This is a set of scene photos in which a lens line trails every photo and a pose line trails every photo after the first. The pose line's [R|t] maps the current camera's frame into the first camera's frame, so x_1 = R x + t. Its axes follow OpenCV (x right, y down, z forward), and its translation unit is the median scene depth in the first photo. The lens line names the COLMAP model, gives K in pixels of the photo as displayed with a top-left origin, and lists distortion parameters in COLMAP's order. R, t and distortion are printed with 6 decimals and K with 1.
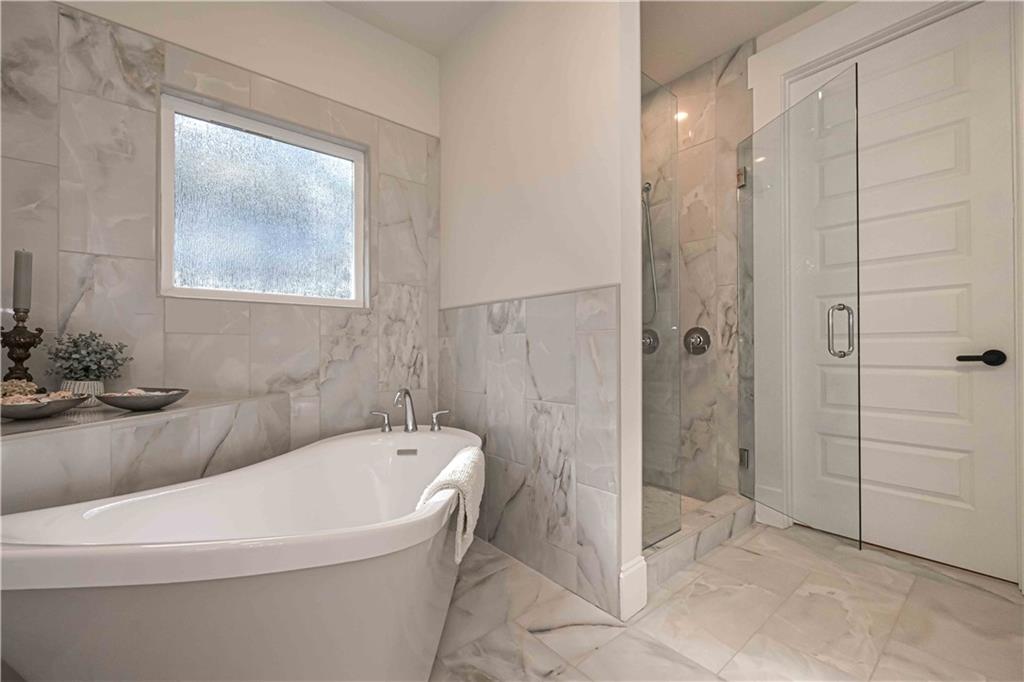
lens RADIAL K [[415.1, 0, 511.8], [0, 415.1, 343.9], [0, 0, 1]] dist [-0.000304, 0.000164]
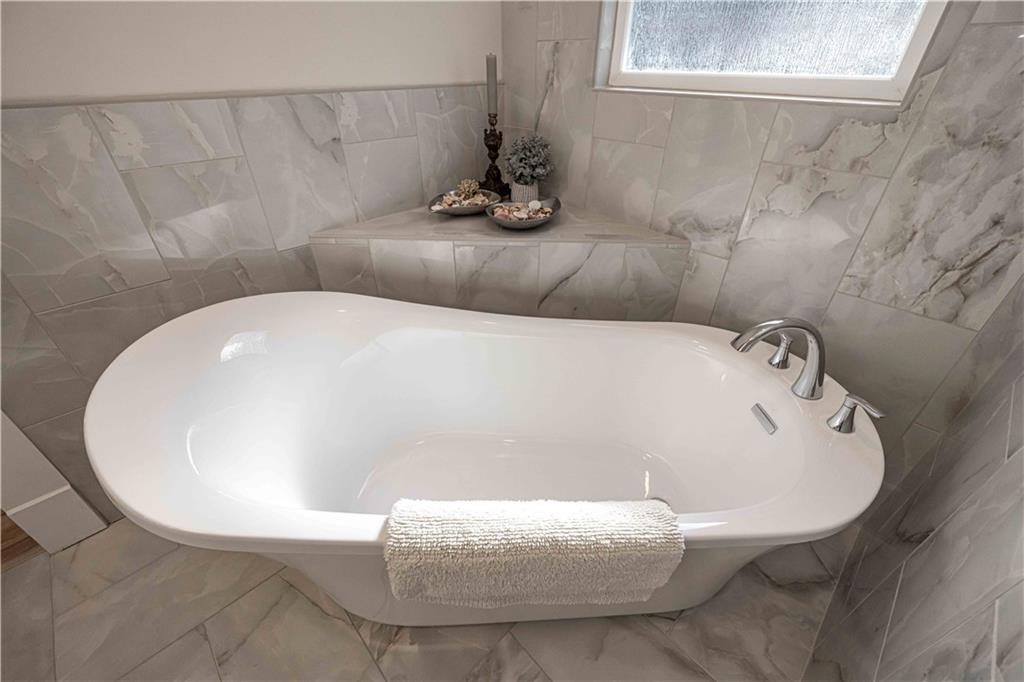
lens RADIAL K [[415.1, 0, 510.9], [0, 415.1, 342.8], [0, 0, 1]] dist [-0.000304, 0.000164]
pose [[0.074602, 0.563877, -0.822482, 0.137038], [0.006998, 0.824464, 0.565871, -0.154387], [0.997189, -0.047971, 0.057560, 0.674447]]
